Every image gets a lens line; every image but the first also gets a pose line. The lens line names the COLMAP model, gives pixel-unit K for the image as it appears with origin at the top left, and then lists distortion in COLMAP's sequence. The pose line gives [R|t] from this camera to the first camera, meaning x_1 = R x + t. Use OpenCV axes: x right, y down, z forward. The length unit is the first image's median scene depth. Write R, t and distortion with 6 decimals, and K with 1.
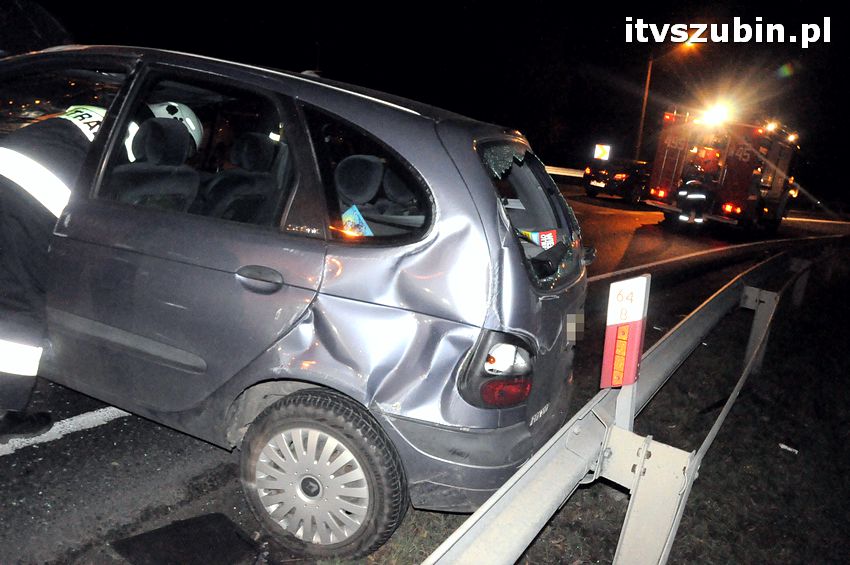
lens RADIAL K [[660.6, 0, 419.3], [0, 660.6, 278.0], [0, 0, 1]] dist [-0.079161, 0.030914]
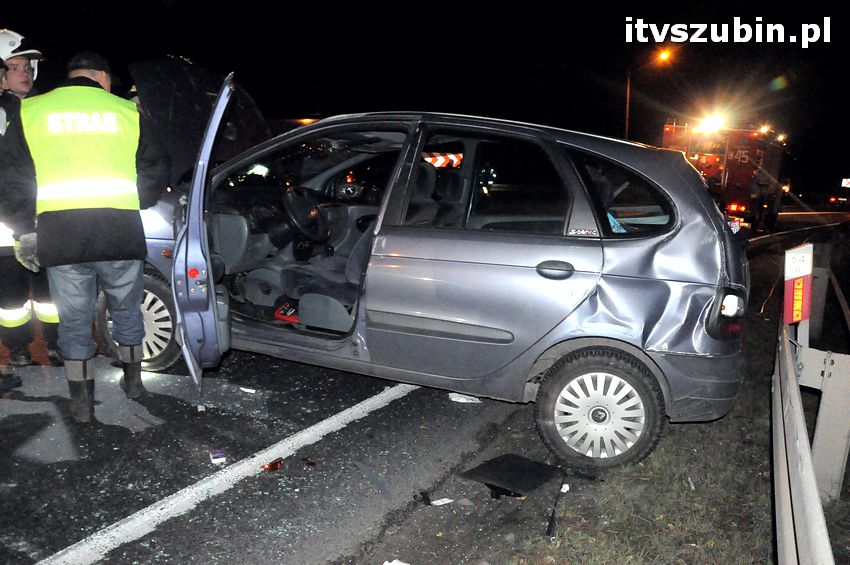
lens RADIAL K [[660.6, 0, 429.1], [0, 660.6, 282.2], [0, 0, 1]] dist [-0.079161, 0.030914]
pose [[0.994613, -0.096882, 0.036869, -0.547958], [0.098284, 0.994420, -0.038318, 0.053662], [-0.032951, 0.041735, 0.998585, -0.396478]]
